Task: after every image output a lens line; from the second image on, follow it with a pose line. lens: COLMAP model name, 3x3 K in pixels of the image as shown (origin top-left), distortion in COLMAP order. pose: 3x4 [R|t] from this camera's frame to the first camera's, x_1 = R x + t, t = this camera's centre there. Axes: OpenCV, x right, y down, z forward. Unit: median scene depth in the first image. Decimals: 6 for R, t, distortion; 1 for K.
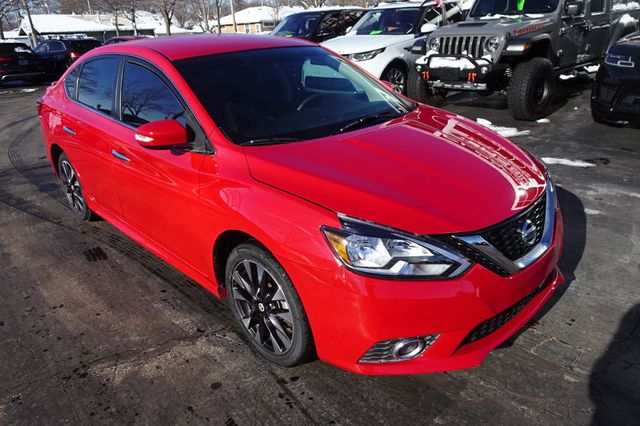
lens RADIAL K [[461.8, 0, 319.0], [0, 461.8, 209.7], [0, 0, 1]] dist [0.018460, -0.014056]
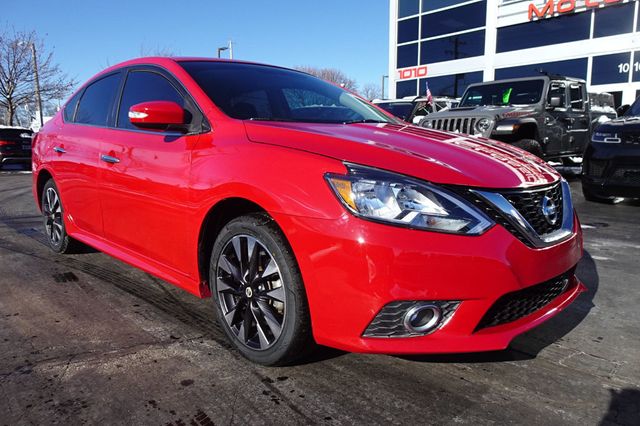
lens RADIAL K [[461.8, 0, 320.1], [0, 461.8, 208.3], [0, 0, 1]] dist [0.018460, -0.014056]
pose [[0.998787, 0.044895, 0.020202, -0.015482], [-0.038870, 0.970971, -0.236019, 0.254948], [-0.030212, 0.234948, 0.971538, 0.113728]]
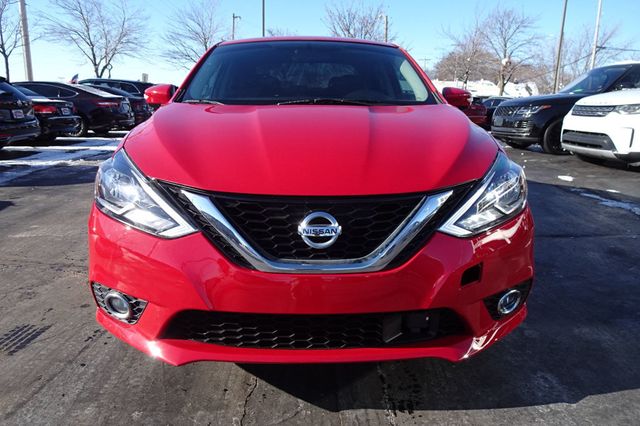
lens RADIAL K [[461.8, 0, 323.3], [0, 461.8, 211.5], [0, 0, 1]] dist [0.018460, -0.014056]
pose [[0.753661, 0.206277, -0.624055, 0.806629], [-0.287687, 0.957222, -0.031031, 0.038496], [0.590958, 0.202919, 0.780764, 0.418199]]
